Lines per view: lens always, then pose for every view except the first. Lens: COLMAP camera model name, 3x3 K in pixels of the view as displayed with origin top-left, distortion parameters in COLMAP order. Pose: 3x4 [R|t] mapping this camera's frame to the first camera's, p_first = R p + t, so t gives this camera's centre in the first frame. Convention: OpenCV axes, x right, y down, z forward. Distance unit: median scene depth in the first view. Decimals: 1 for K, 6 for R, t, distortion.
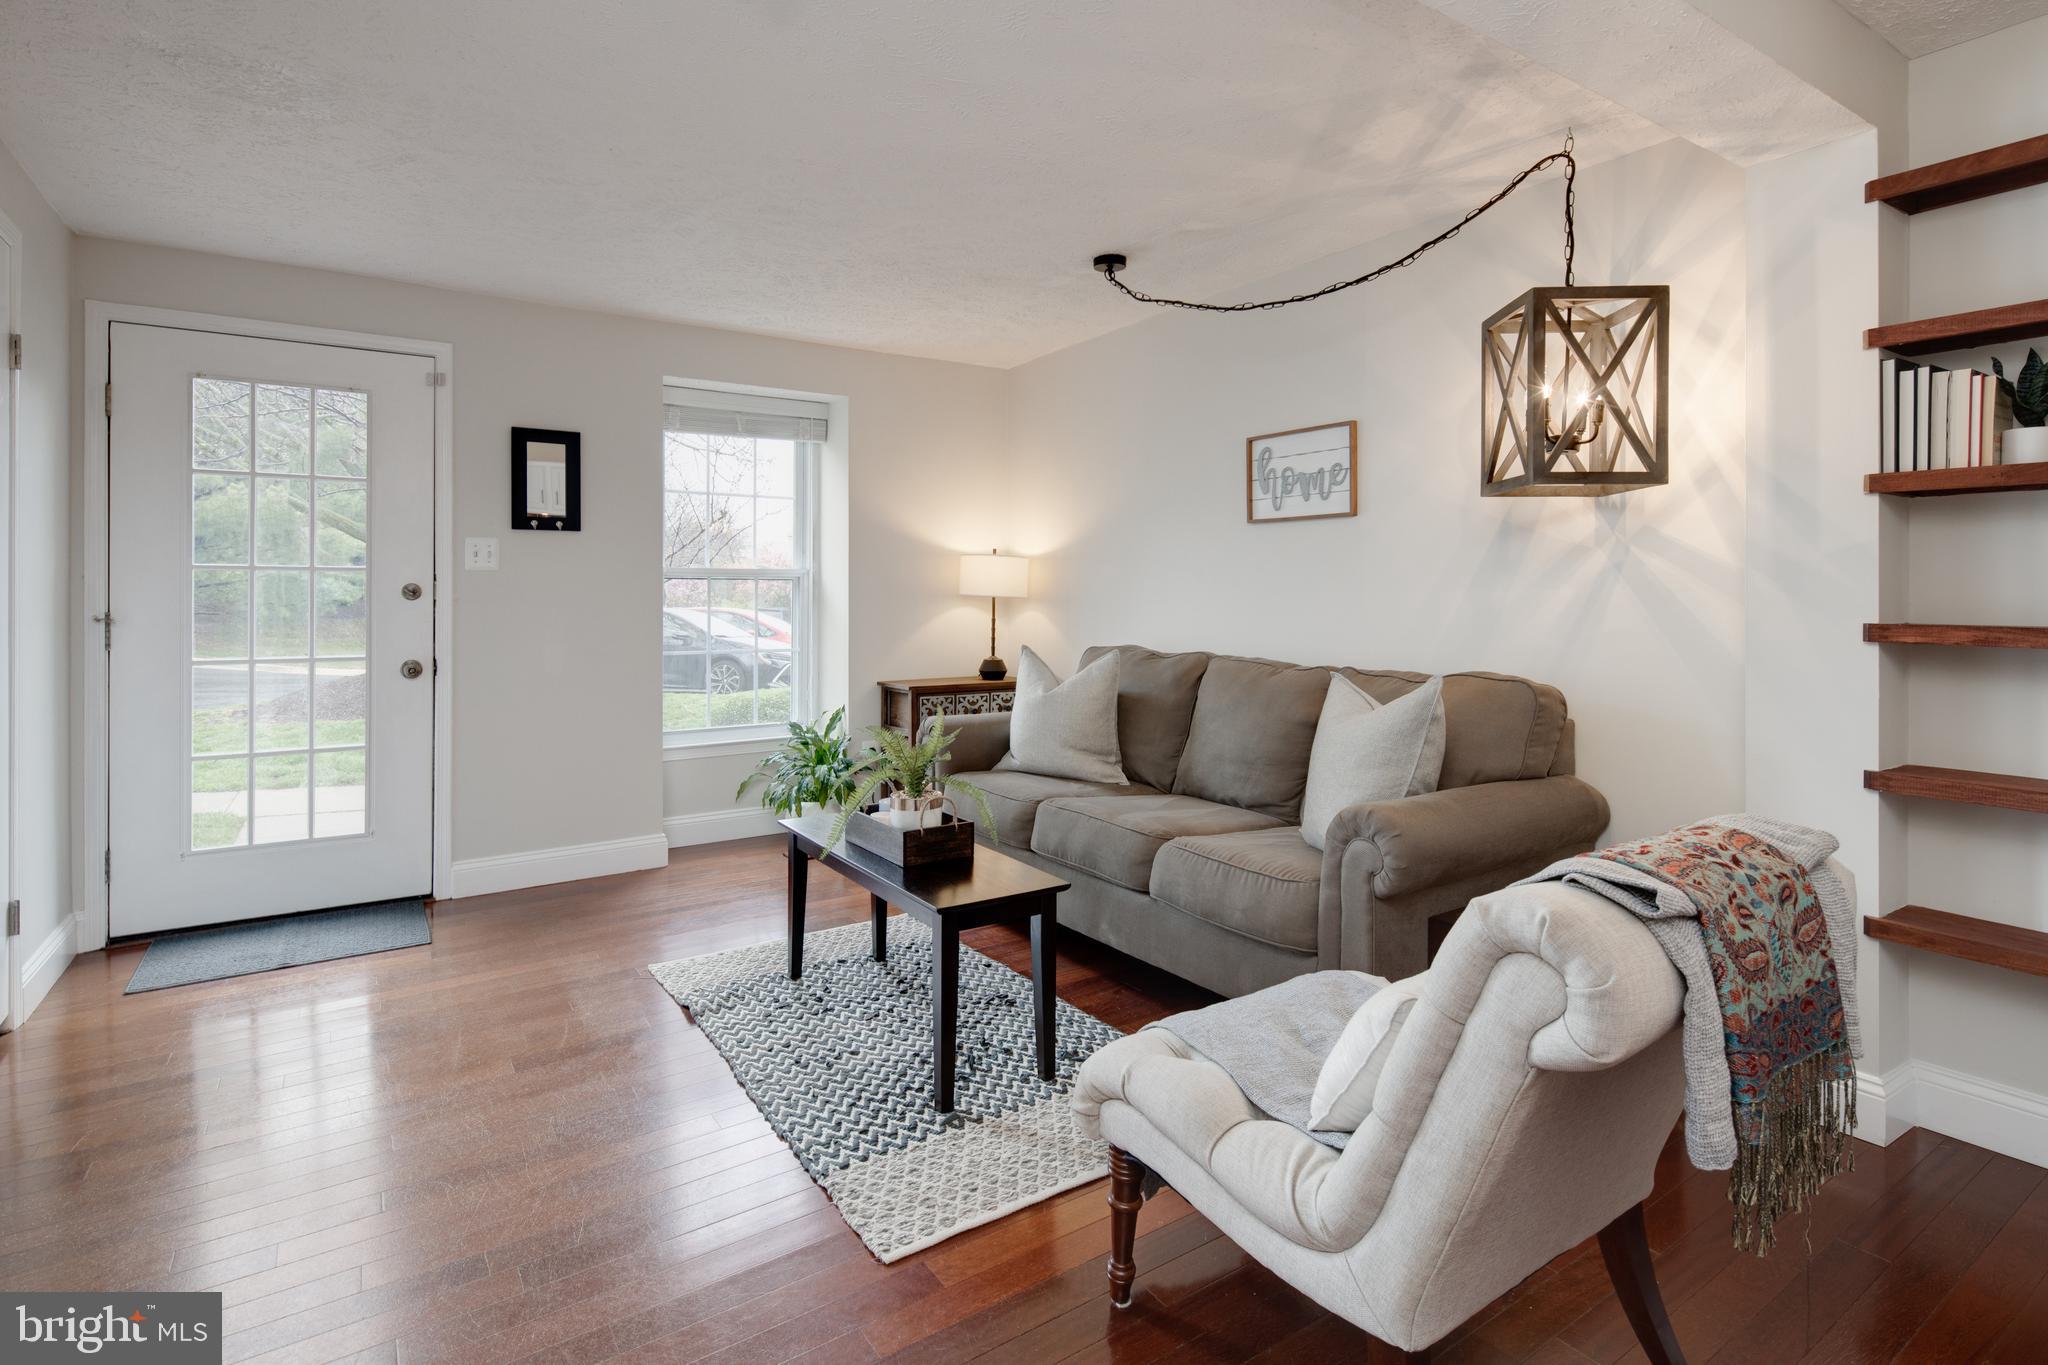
lens RADIAL K [[1010.1, 0, 1022.3], [0, 1010.1, 593.0], [0, 0, 1]] dist [0.000084, -0.000535]
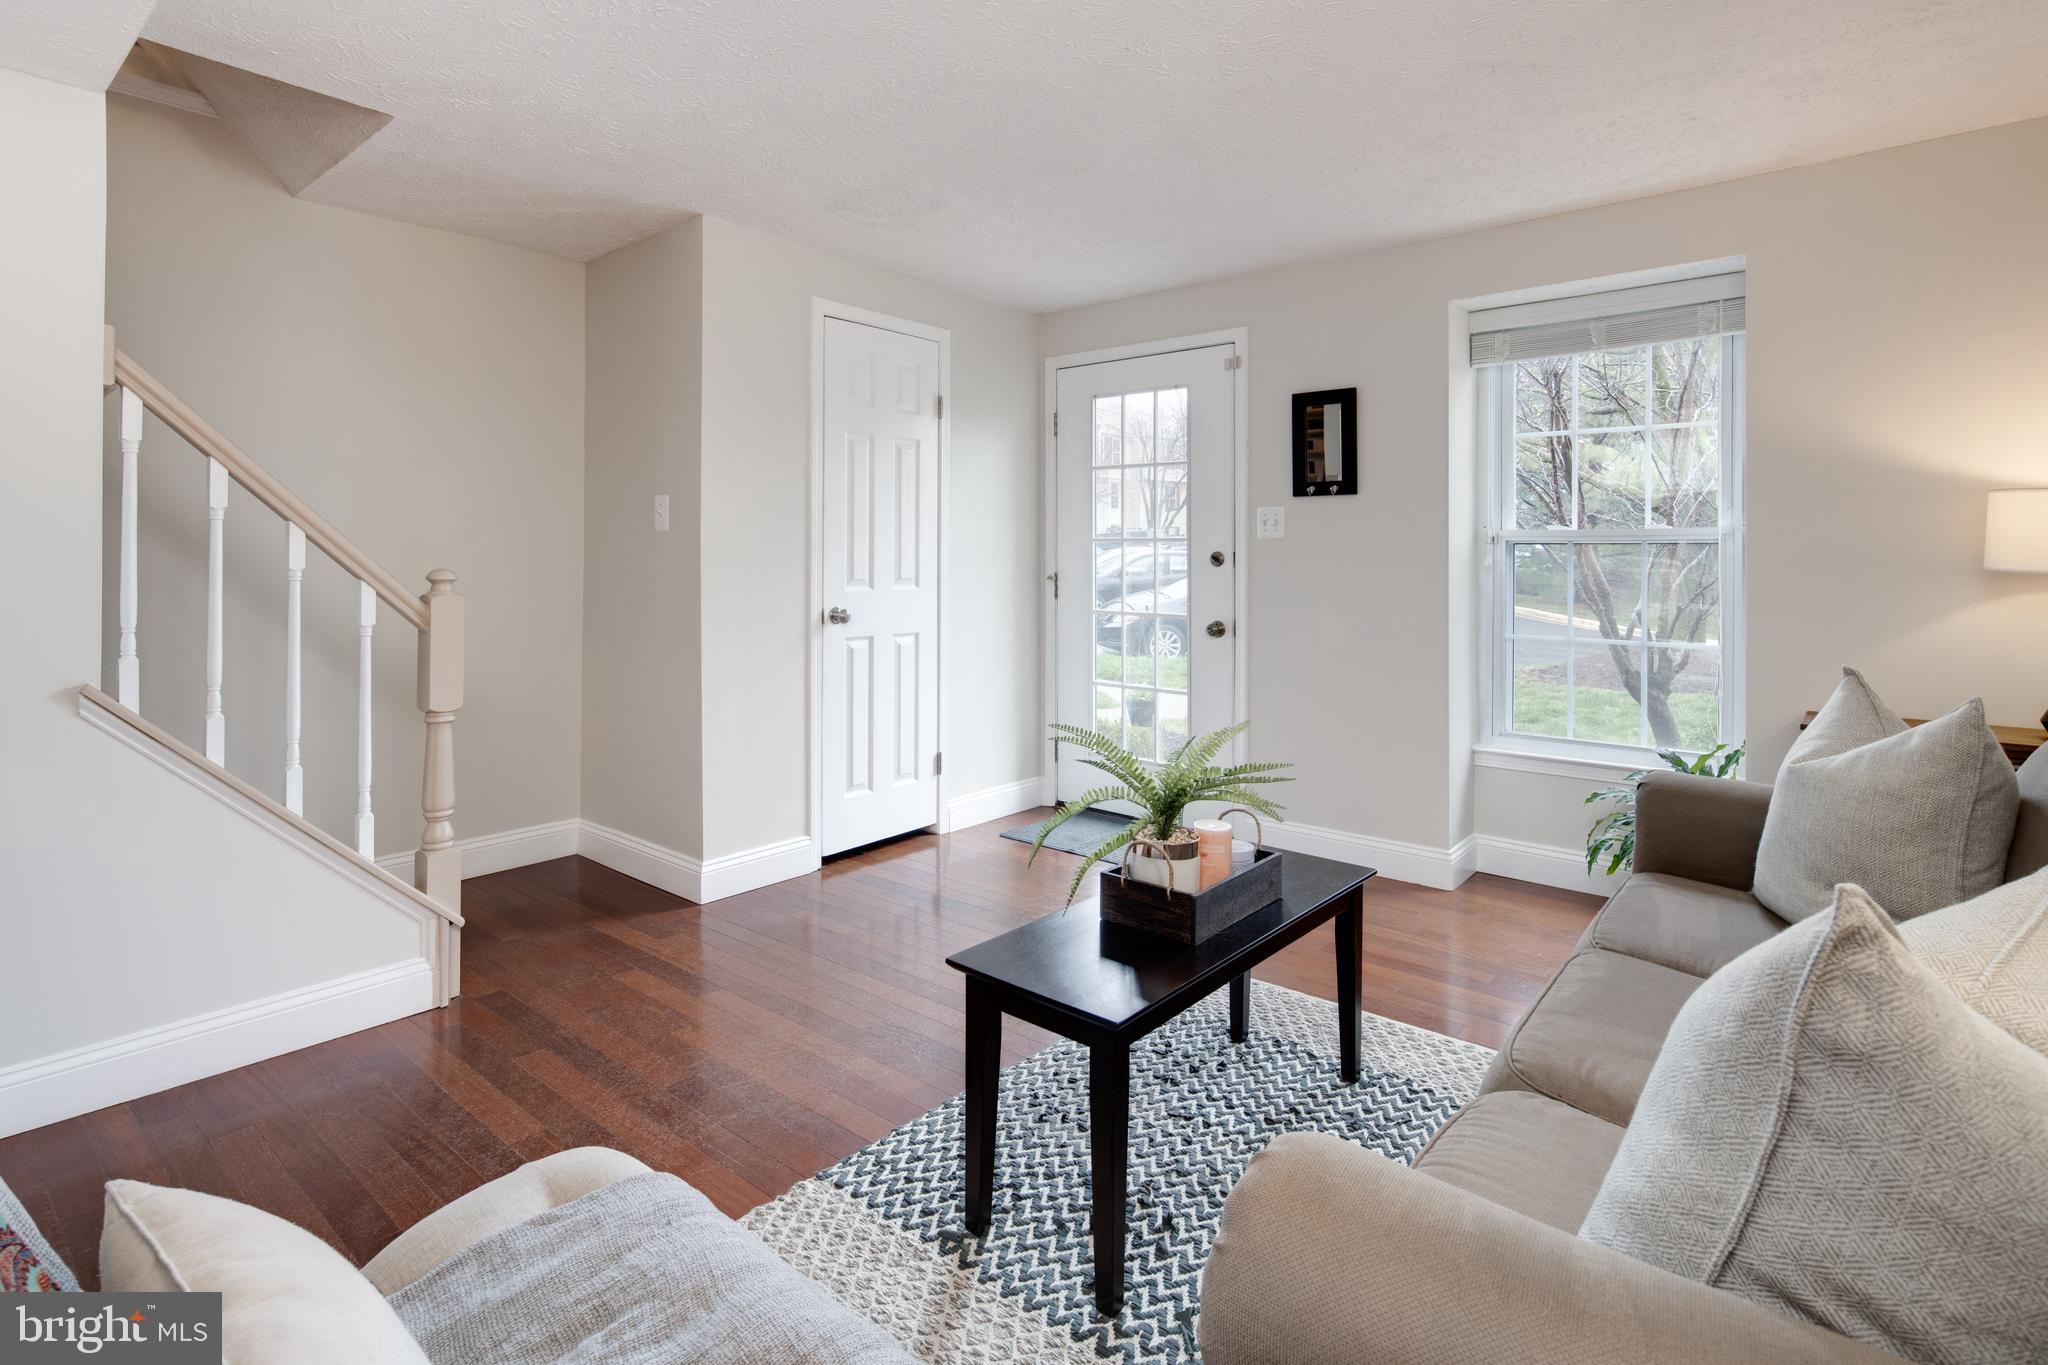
lens RADIAL K [[1003.9, 0, 982.6], [0, 1003.9, 548.9], [0, 0, 1]] dist [-0.000856, -0.000172]
pose [[0.257070, -0.006414, -0.966372, 0.389541], [-0.002487, 0.999970, -0.007298, -0.003664], [0.966390, 0.004279, 0.257046, 0.463470]]
